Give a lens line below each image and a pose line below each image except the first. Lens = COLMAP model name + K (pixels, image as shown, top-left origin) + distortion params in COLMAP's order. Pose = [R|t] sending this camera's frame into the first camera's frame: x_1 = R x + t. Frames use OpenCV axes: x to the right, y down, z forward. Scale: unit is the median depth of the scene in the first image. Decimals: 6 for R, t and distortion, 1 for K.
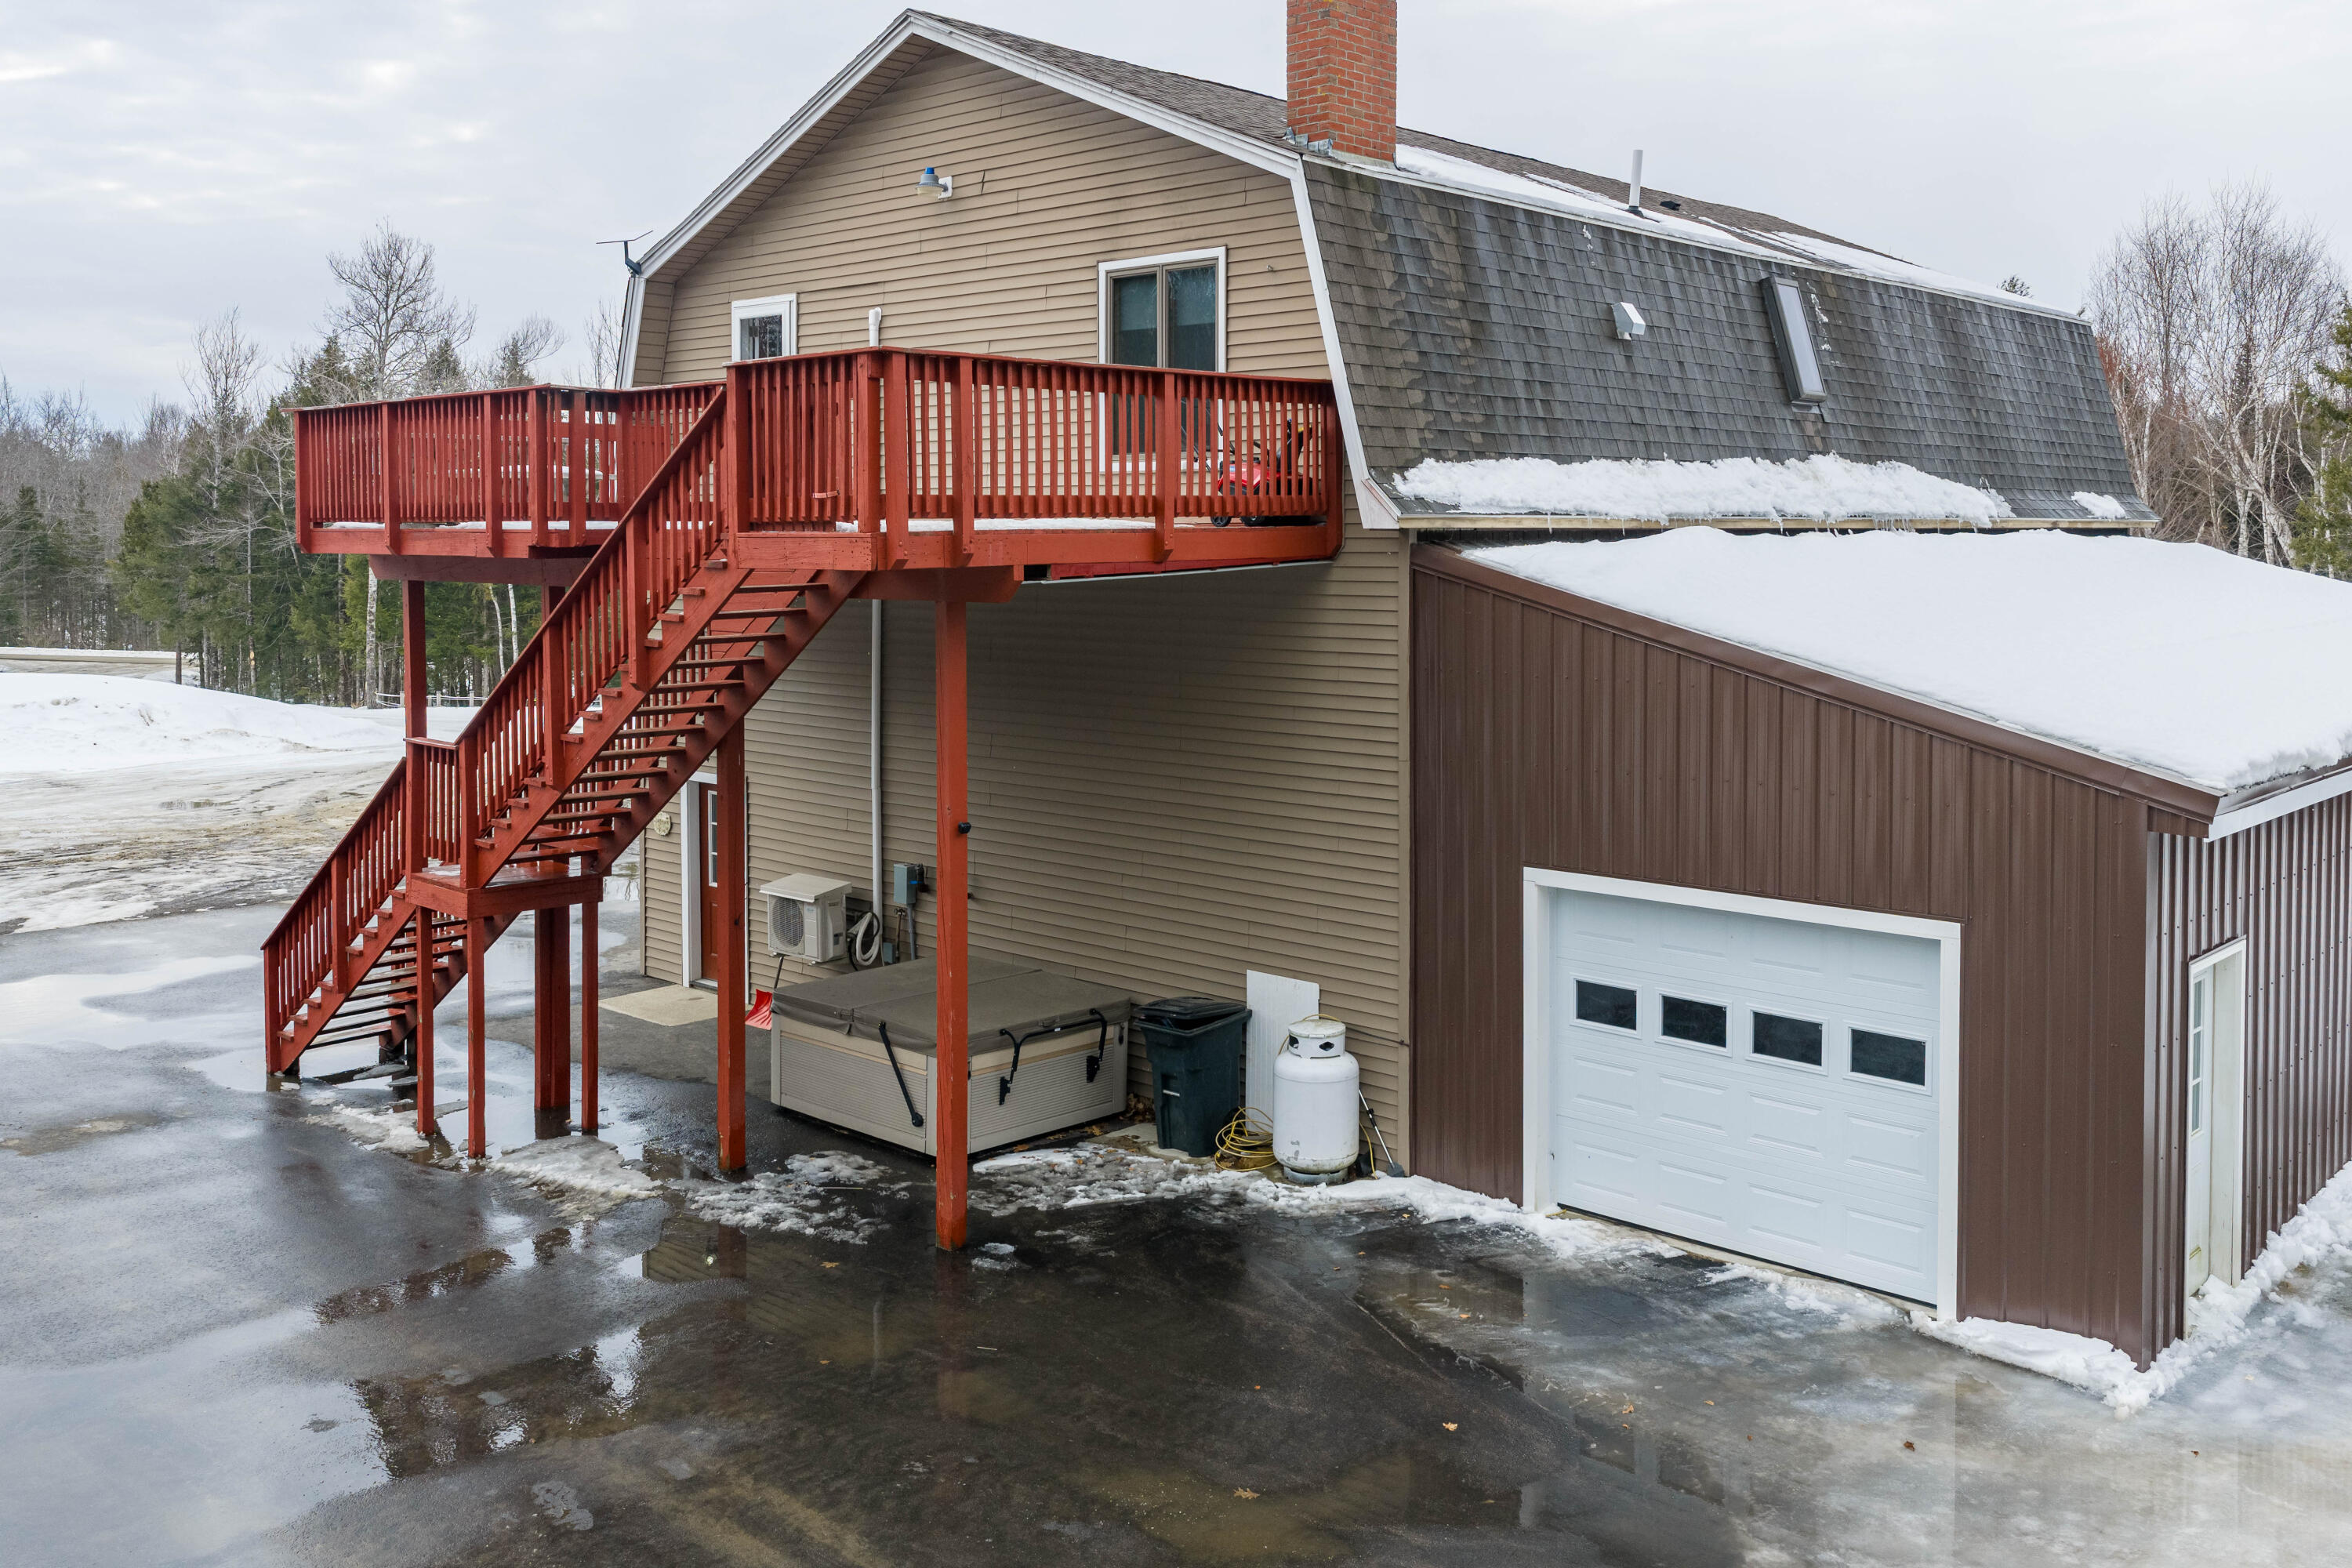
lens RADIAL K [[2001.8, 0, 1138.3], [0, 2001.8, 899.7], [0, 0, 1]] dist [0.010808, 0.002261]
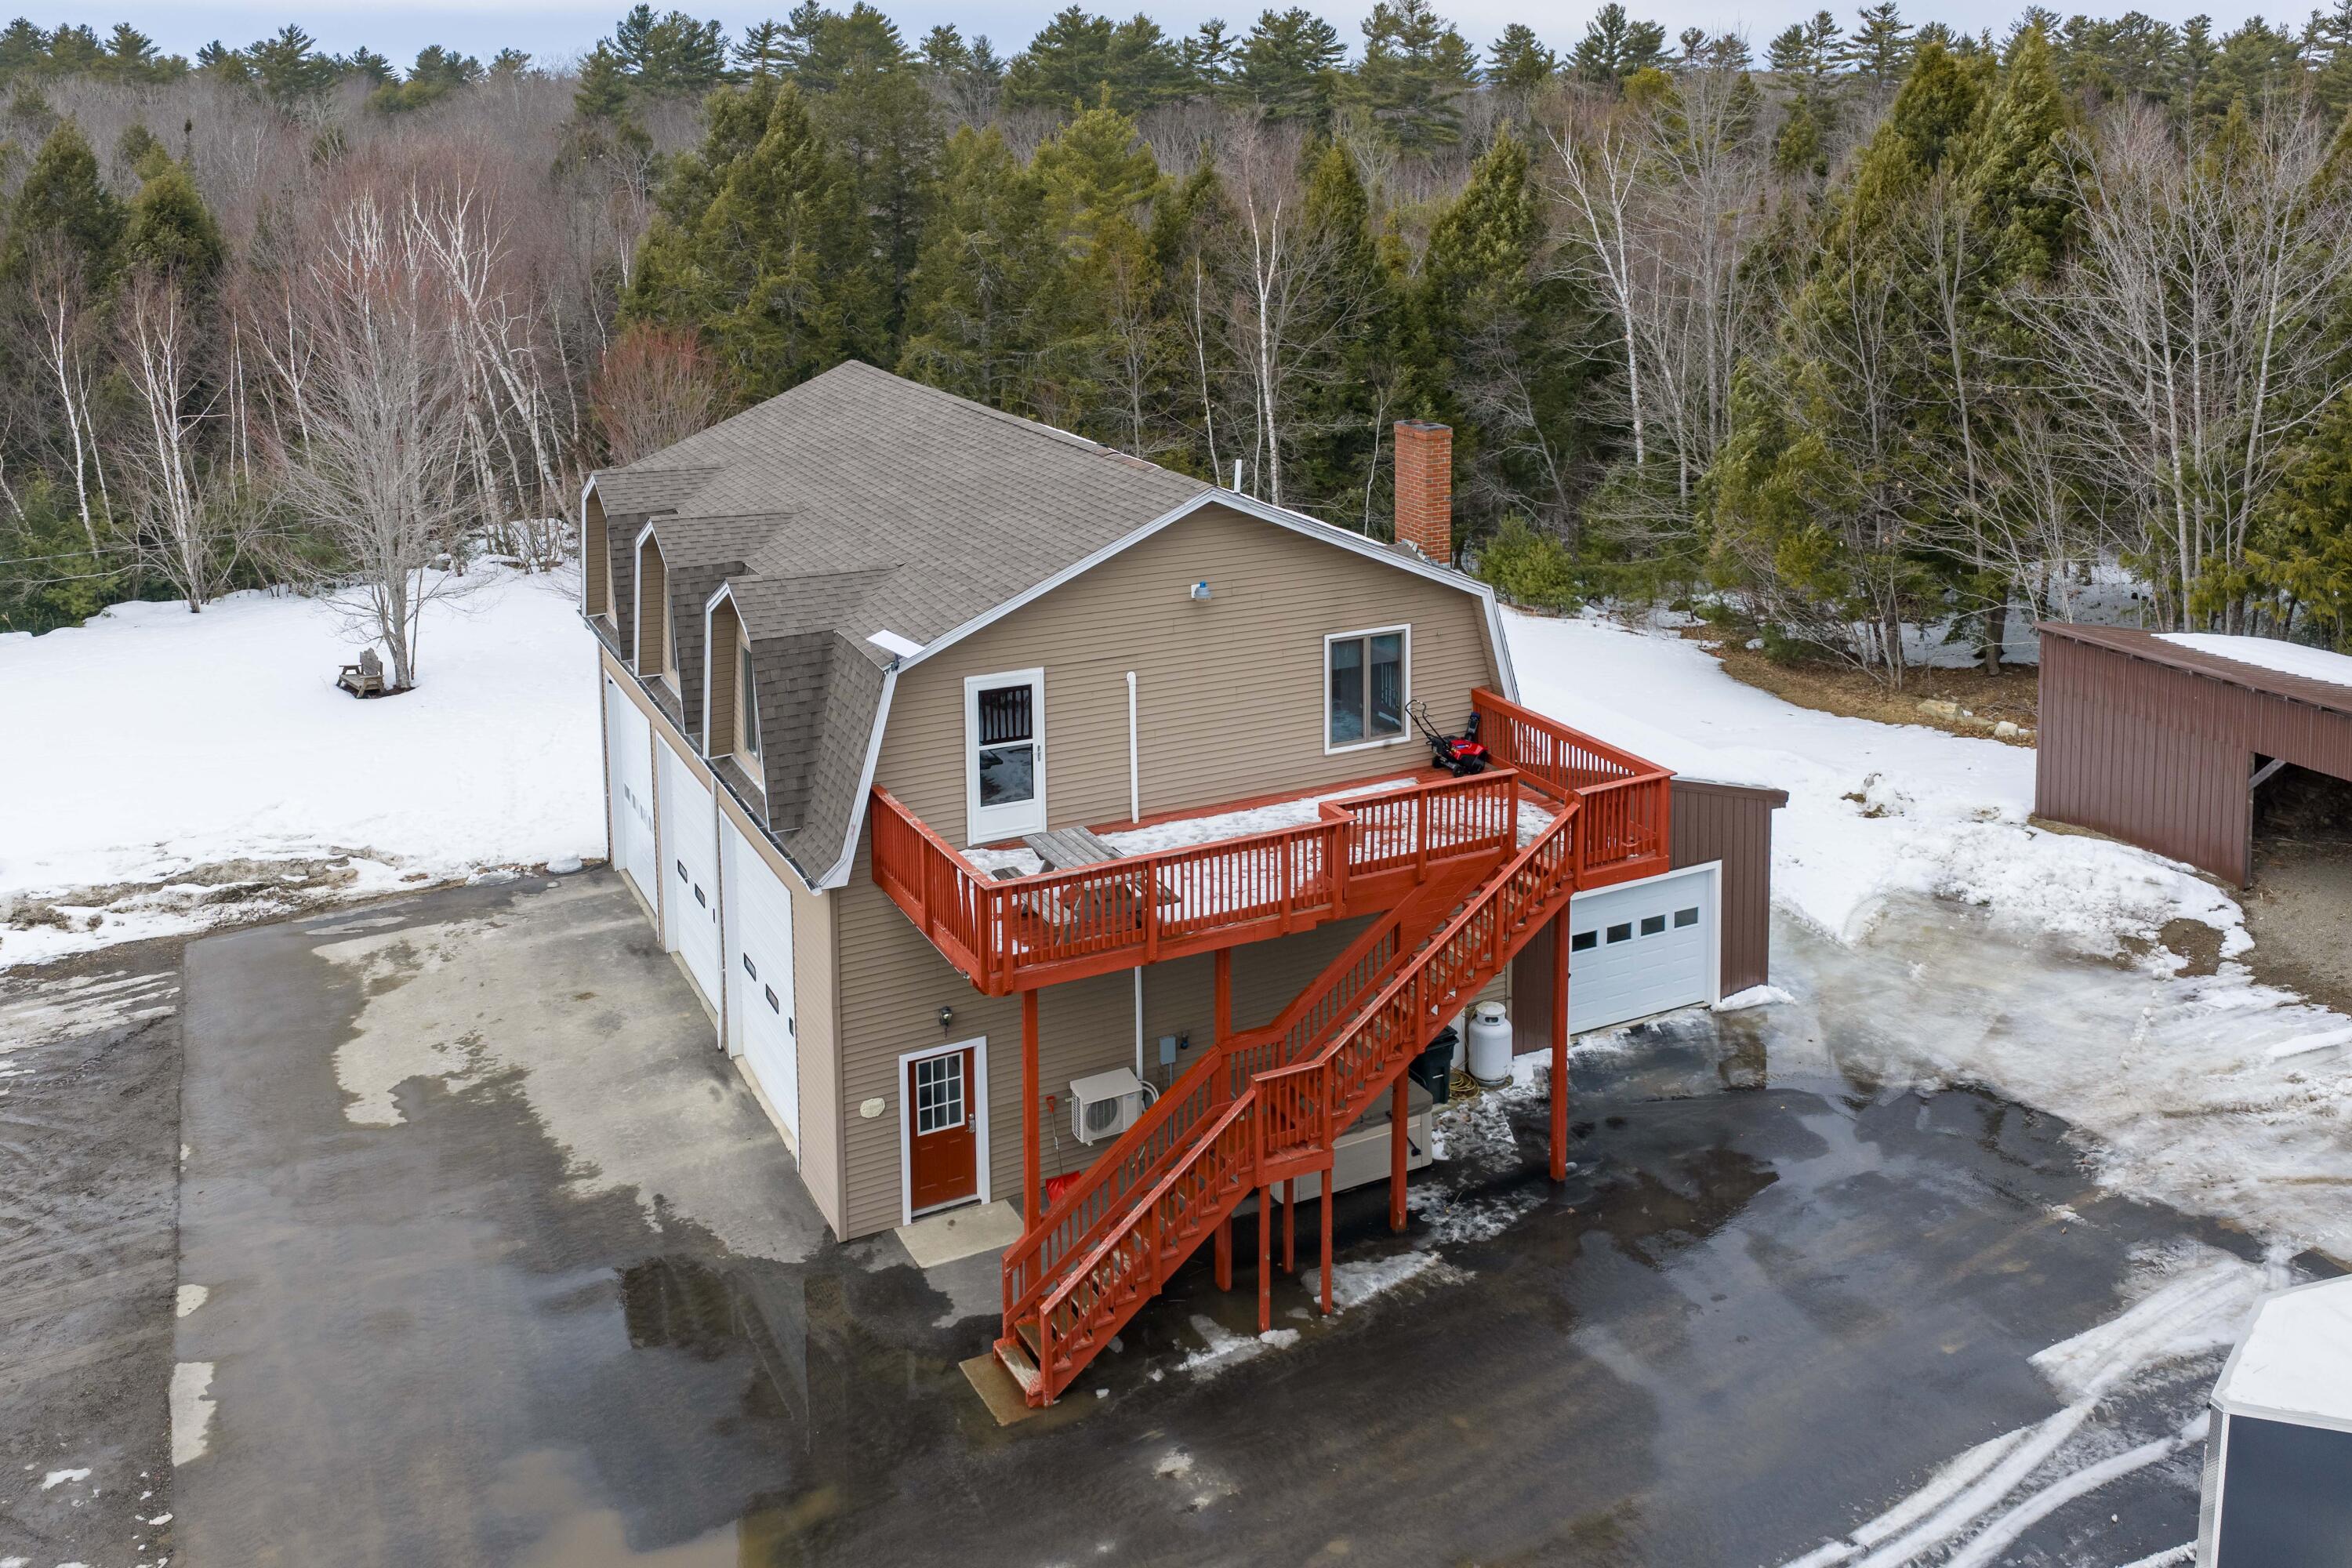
lens RADIAL K [[2021.4, 0, 1413.6], [0, 2021.4, 896.0], [0, 0, 1]] dist [0.008974, -0.011554]
pose [[0.246389, -0.344294, 0.905955, -1.782904], [0.158311, 0.936515, 0.312853, -0.709153], [-0.956154, 0.066339, 0.285253, 0.543672]]
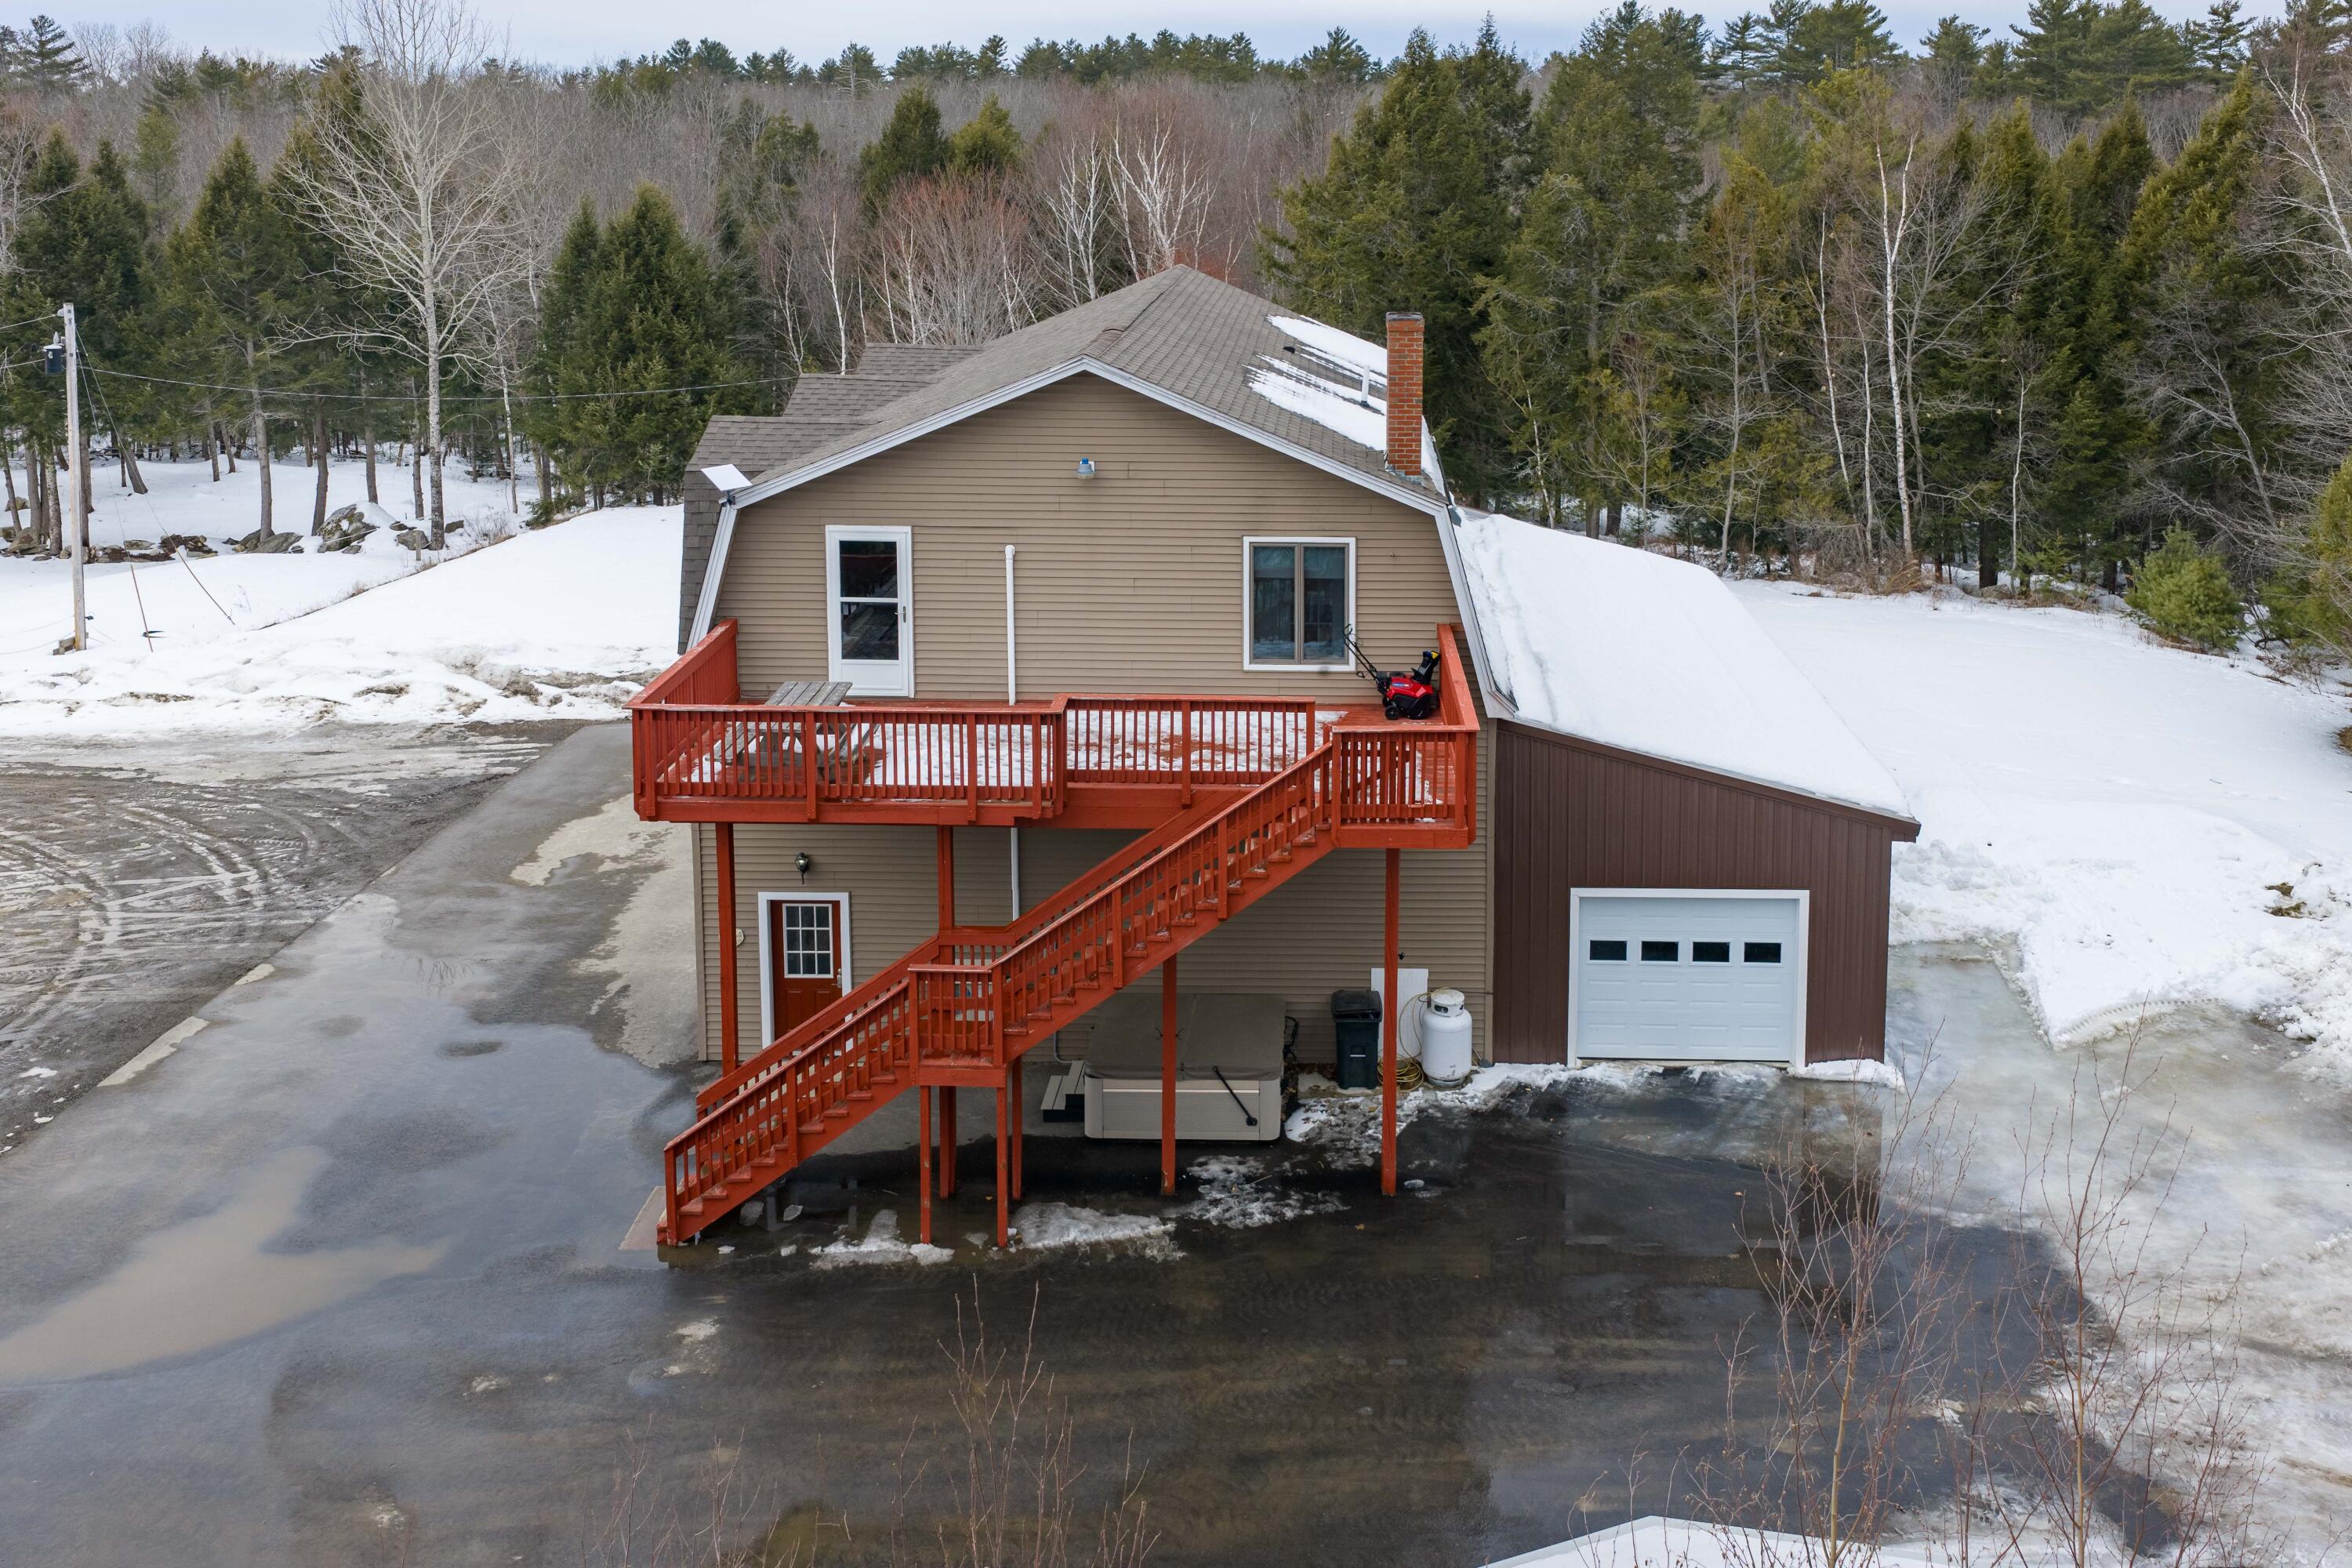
lens RADIAL K [[2026.8, 0, 1350.4], [0, 2026.8, 872.9], [0, 0, 1]] dist [0.008627, -0.015698]
pose [[0.717913, -0.233016, 0.655976, -1.144754], [0.109820, 0.968425, 0.223814, -0.460313], [-0.687416, -0.088640, 0.720835, -0.177719]]
